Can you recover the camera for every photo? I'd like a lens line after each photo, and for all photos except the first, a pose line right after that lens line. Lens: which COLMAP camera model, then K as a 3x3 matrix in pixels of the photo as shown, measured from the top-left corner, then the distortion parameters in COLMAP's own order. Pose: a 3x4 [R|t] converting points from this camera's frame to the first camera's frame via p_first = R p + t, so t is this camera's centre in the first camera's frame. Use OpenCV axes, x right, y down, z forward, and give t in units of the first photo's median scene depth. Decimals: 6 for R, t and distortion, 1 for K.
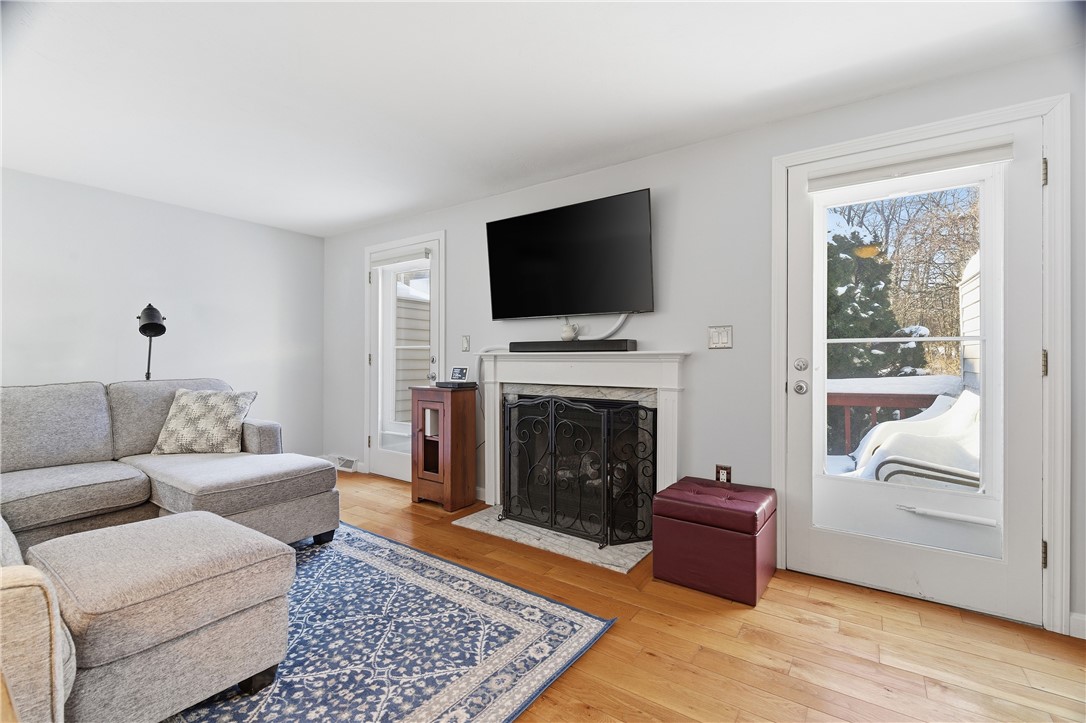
lens RADIAL K [[468.2, 0, 541.9], [0, 468.2, 358.0], [0, 0, 1]] dist [0.000287, 0.000429]
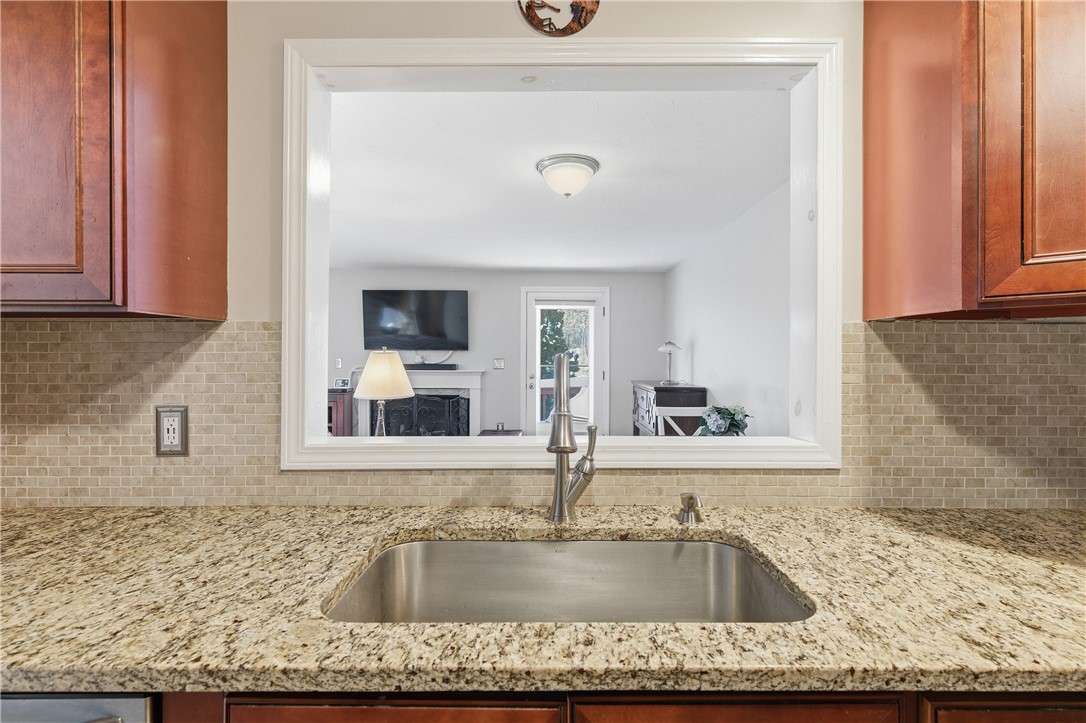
lens RADIAL K [[509.5, 0, 546.0], [0, 509.5, 357.2], [0, 0, 1]] dist [0.005339, -0.001021]
pose [[0.824340, 0.001700, 0.566092, -0.862086], [-0.004200, 0.999986, 0.003114, -0.092687], [-0.566079, -0.004944, 0.824336, -1.188600]]
